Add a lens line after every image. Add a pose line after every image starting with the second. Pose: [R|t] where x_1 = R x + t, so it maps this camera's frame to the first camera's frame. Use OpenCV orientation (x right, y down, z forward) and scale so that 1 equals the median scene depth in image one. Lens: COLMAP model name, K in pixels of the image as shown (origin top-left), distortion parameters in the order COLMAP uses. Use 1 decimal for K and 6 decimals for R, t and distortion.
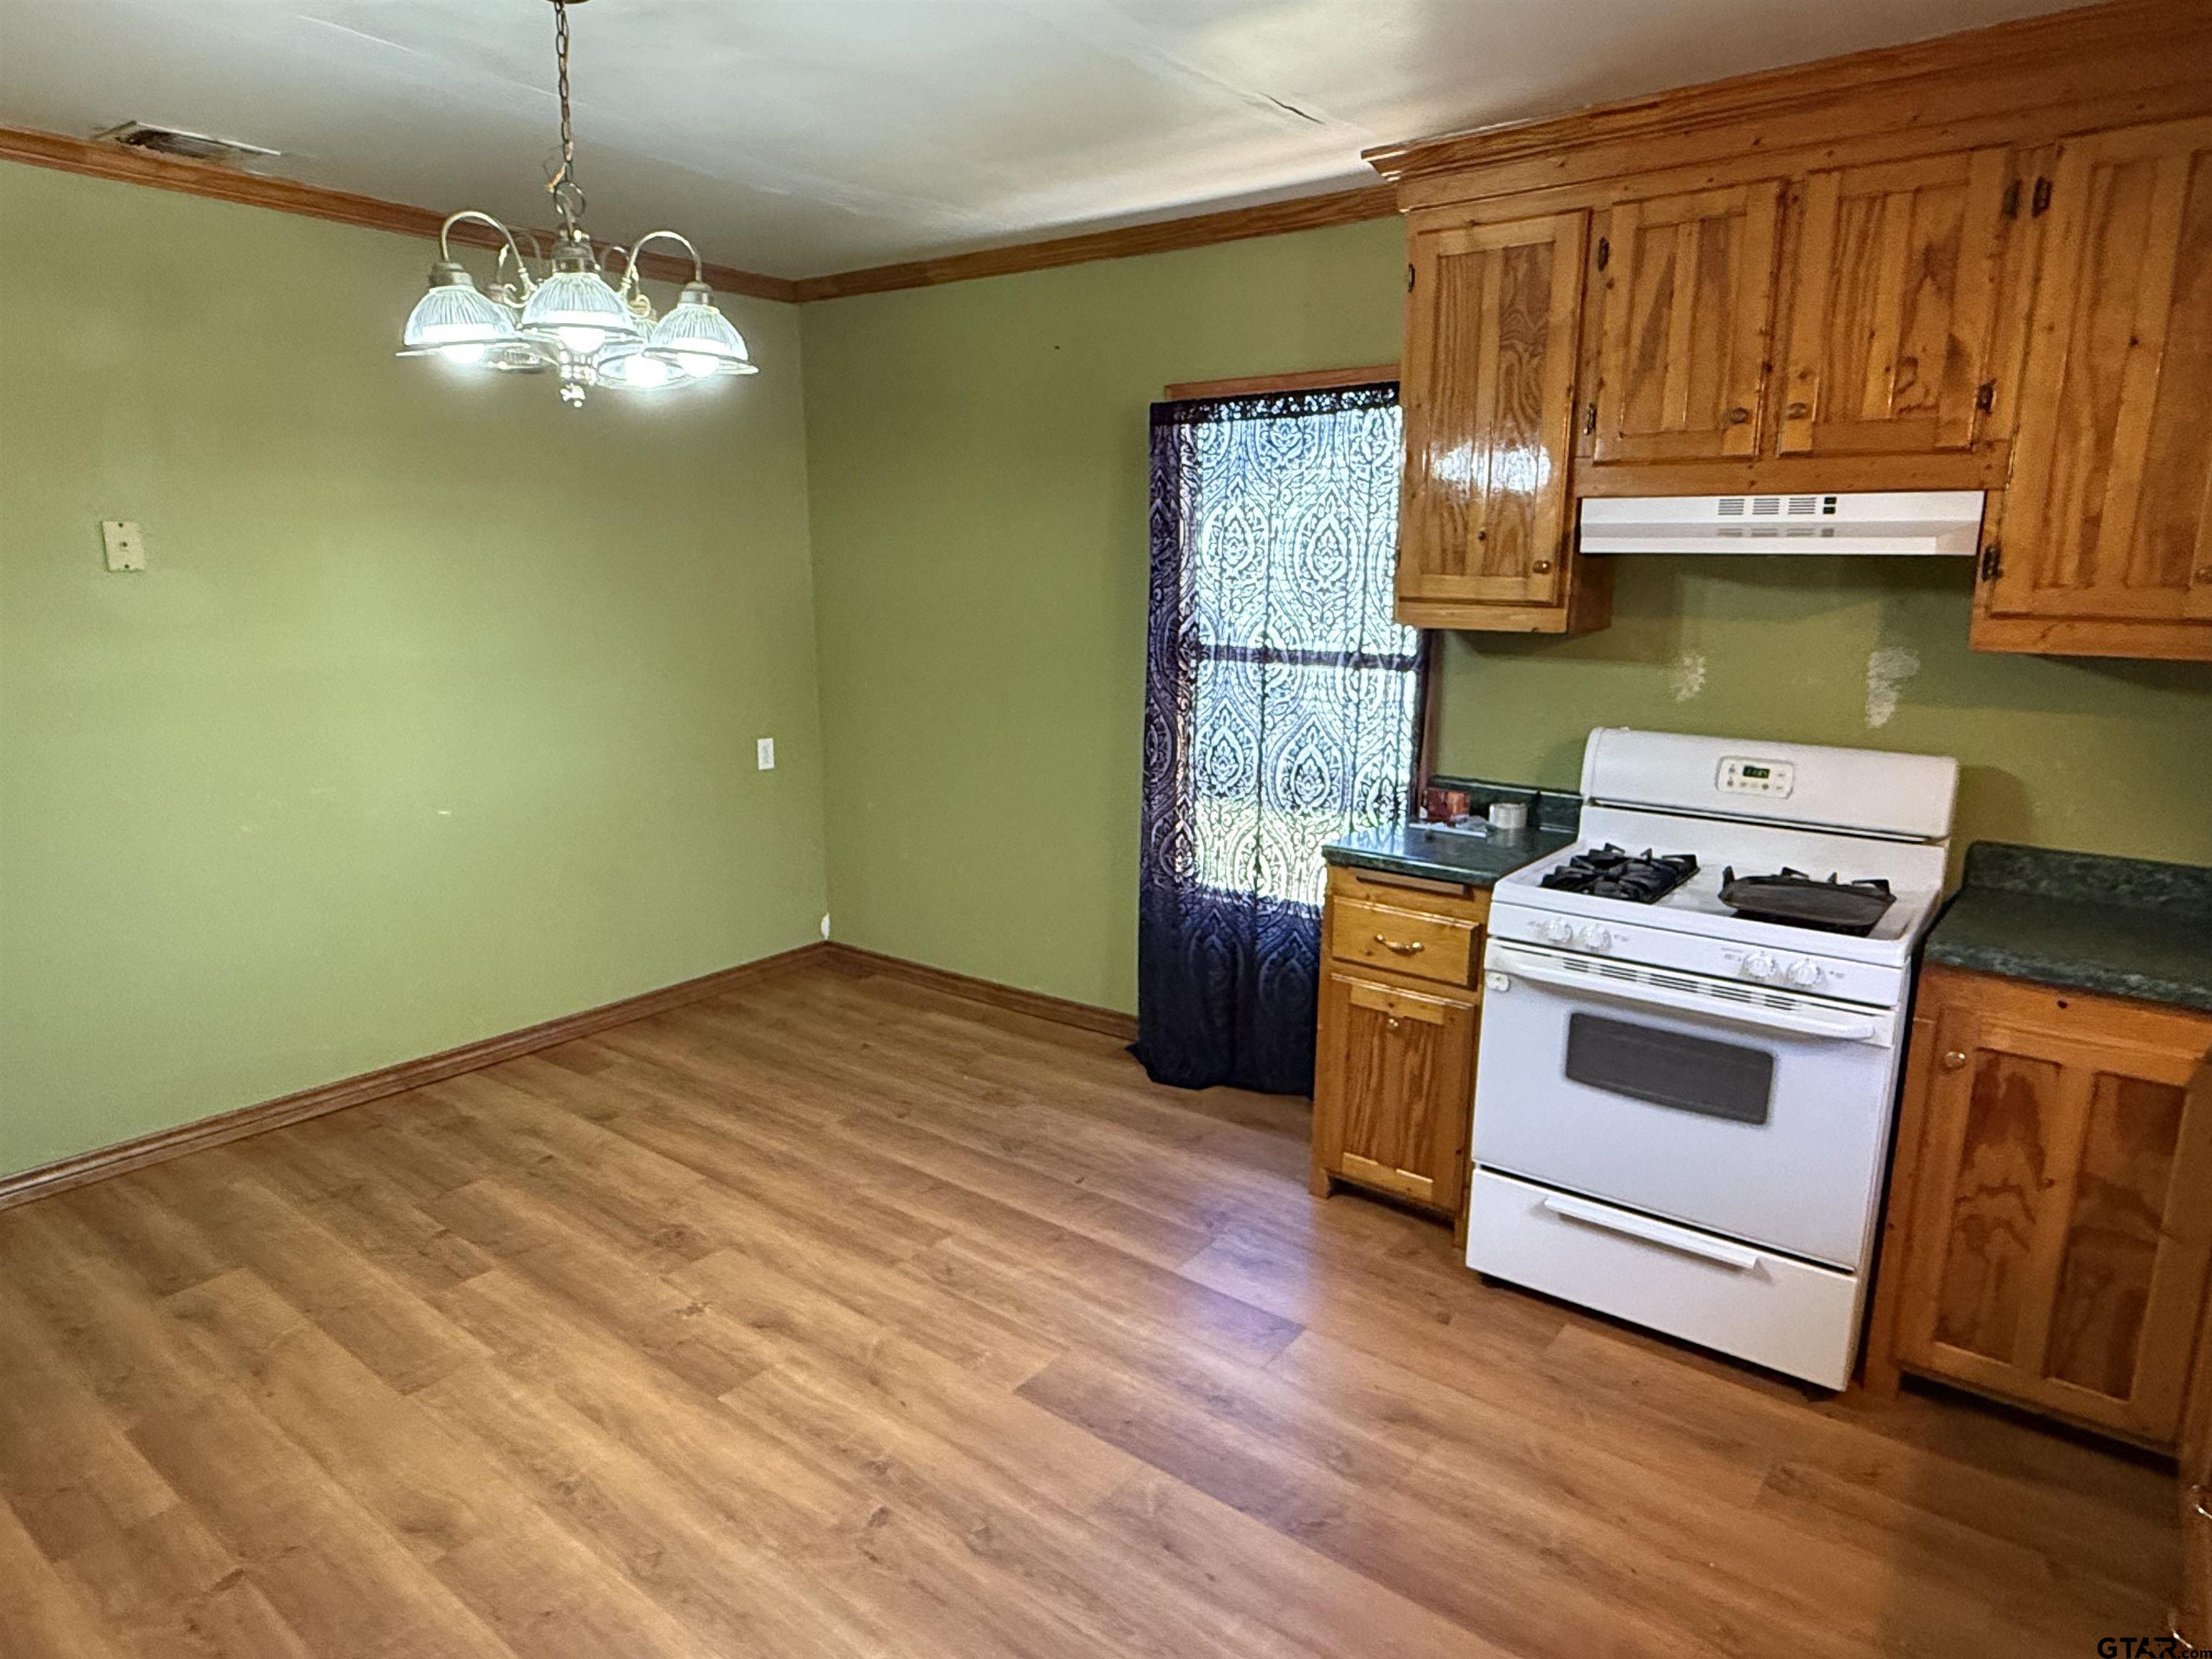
lens RADIAL K [[1343.7, 0, 1097.6], [0, 1343.7, 835.5], [0, 0, 1]] dist [0.006061, 0.000918]
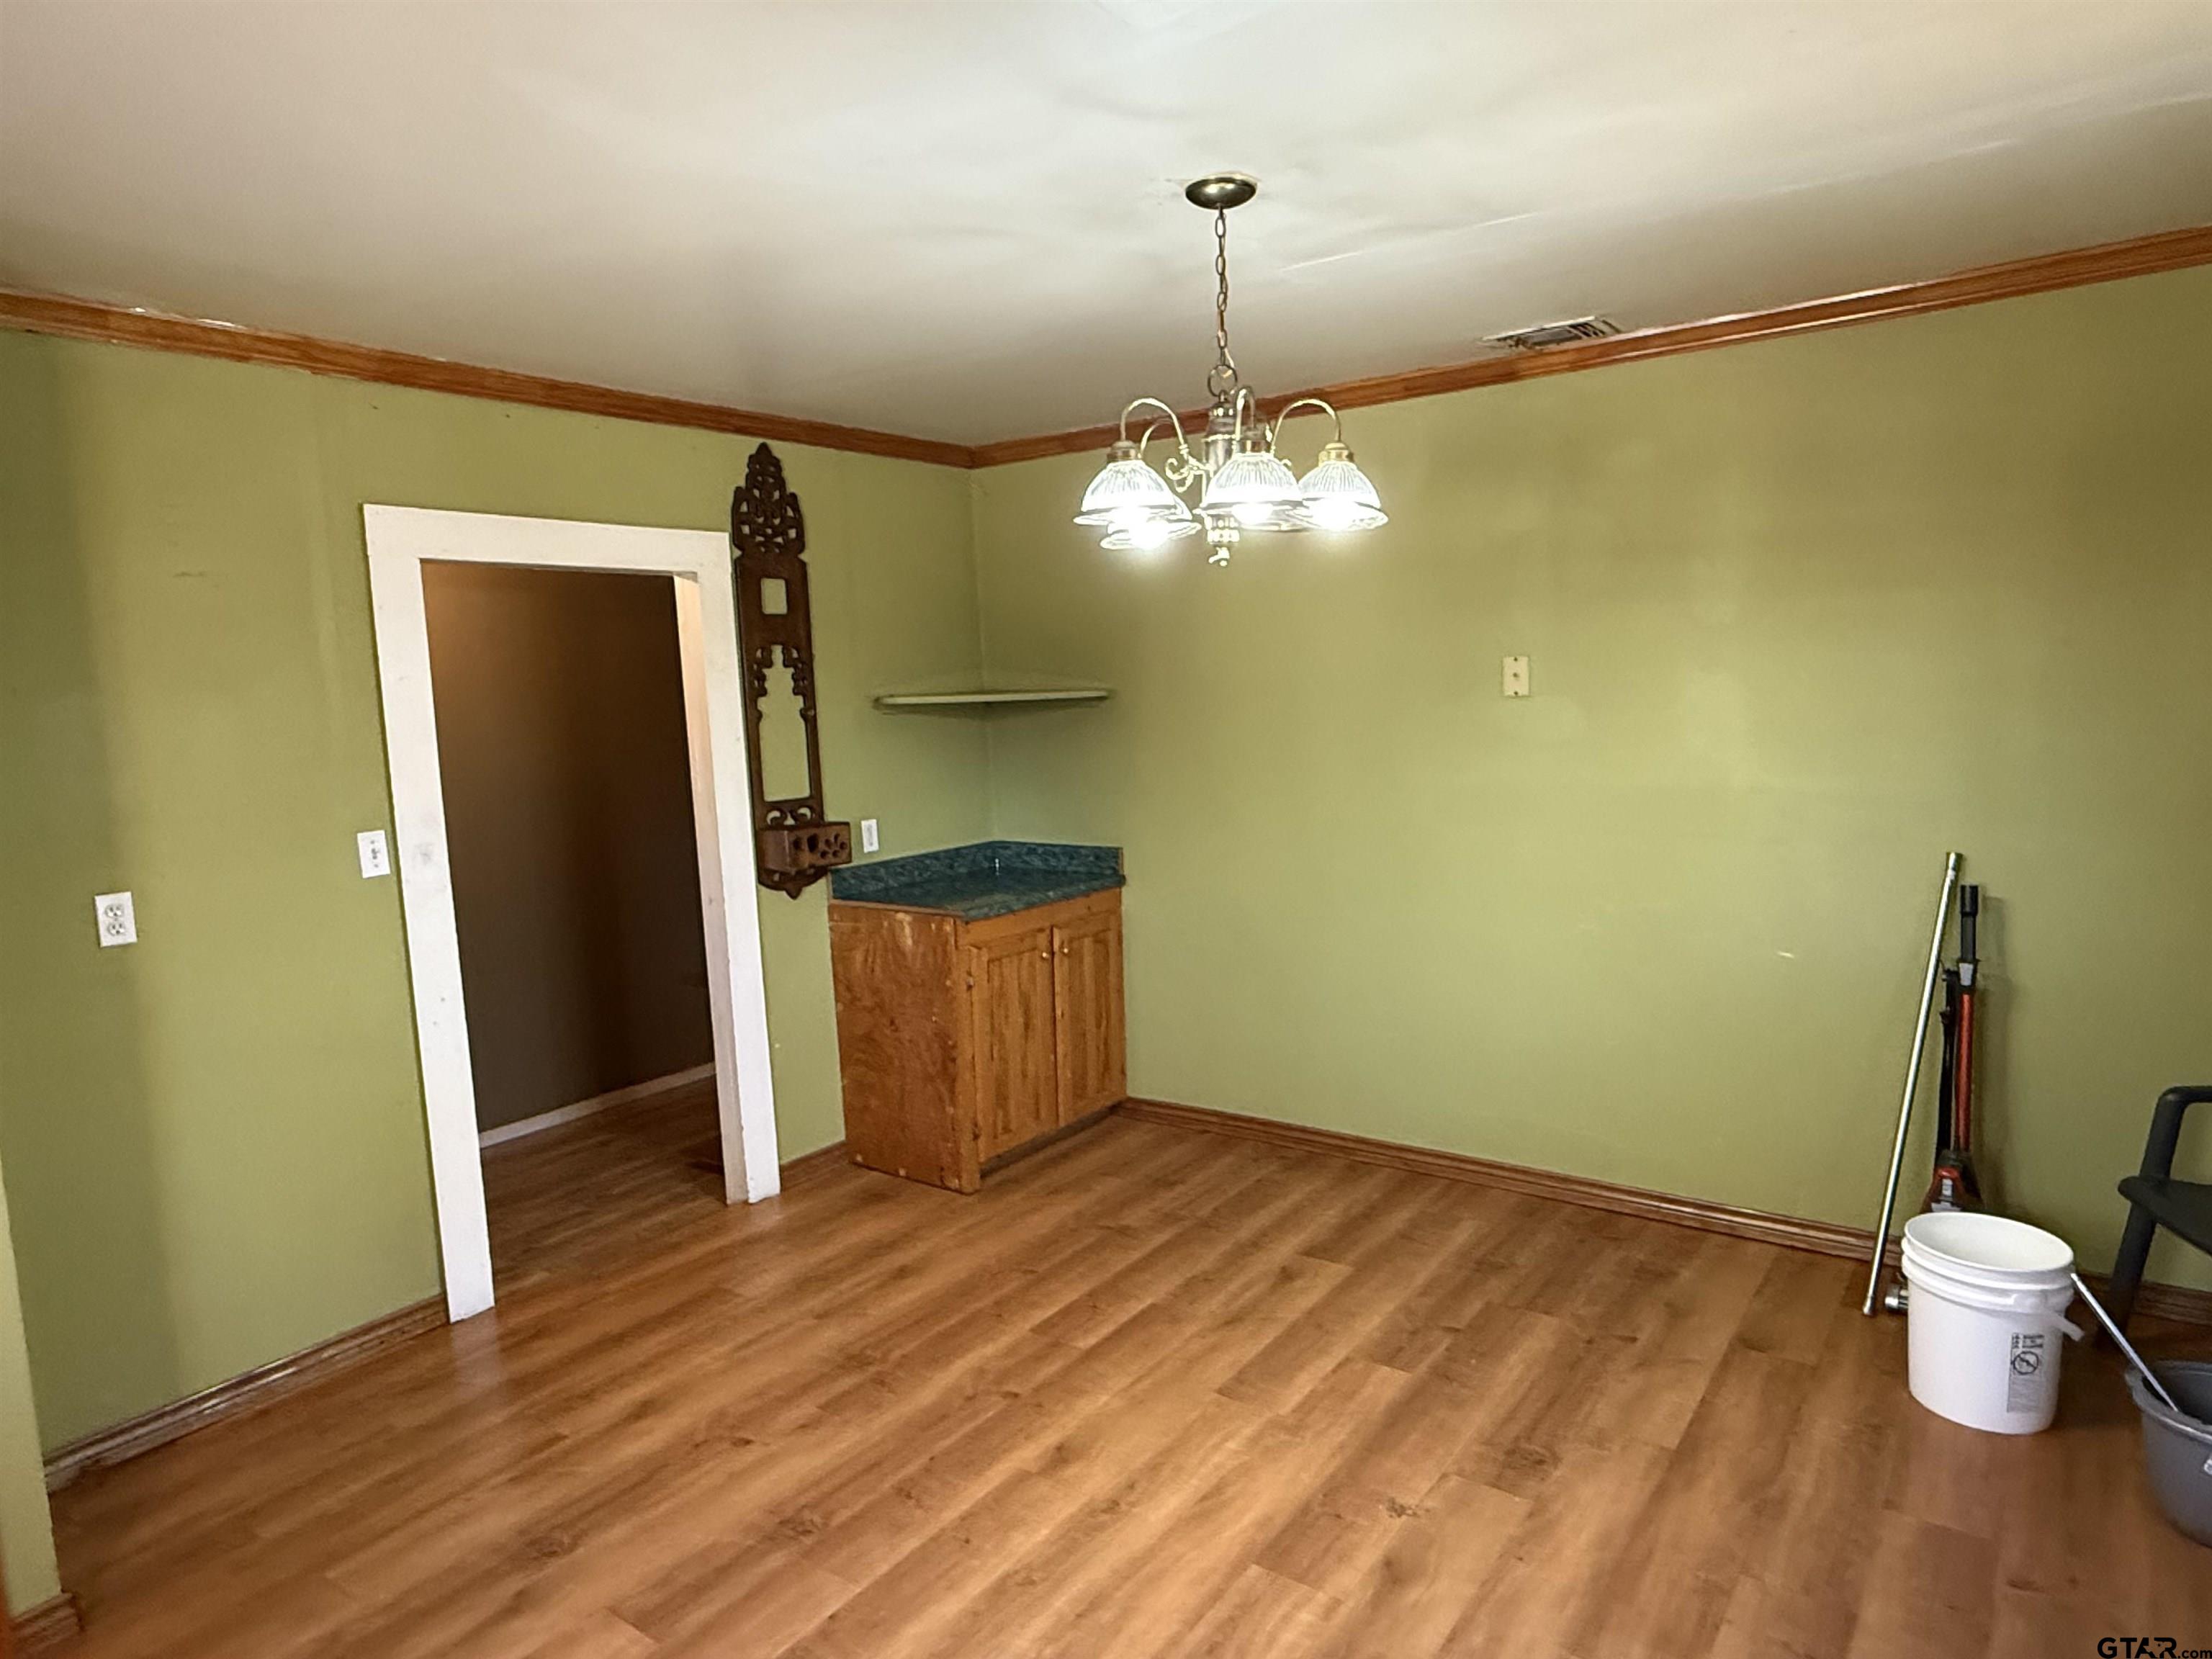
lens RADIAL K [[1343.7, 0, 1097.5], [0, 1343.7, 823.5], [0, 0, 1]] dist [0.006061, 0.000918]
pose [[0.025414, 0.094568, -0.995194, 0.532899], [-0.166498, 0.982011, 0.089064, -0.143217], [0.985714, 0.163435, 0.040702, 0.658960]]
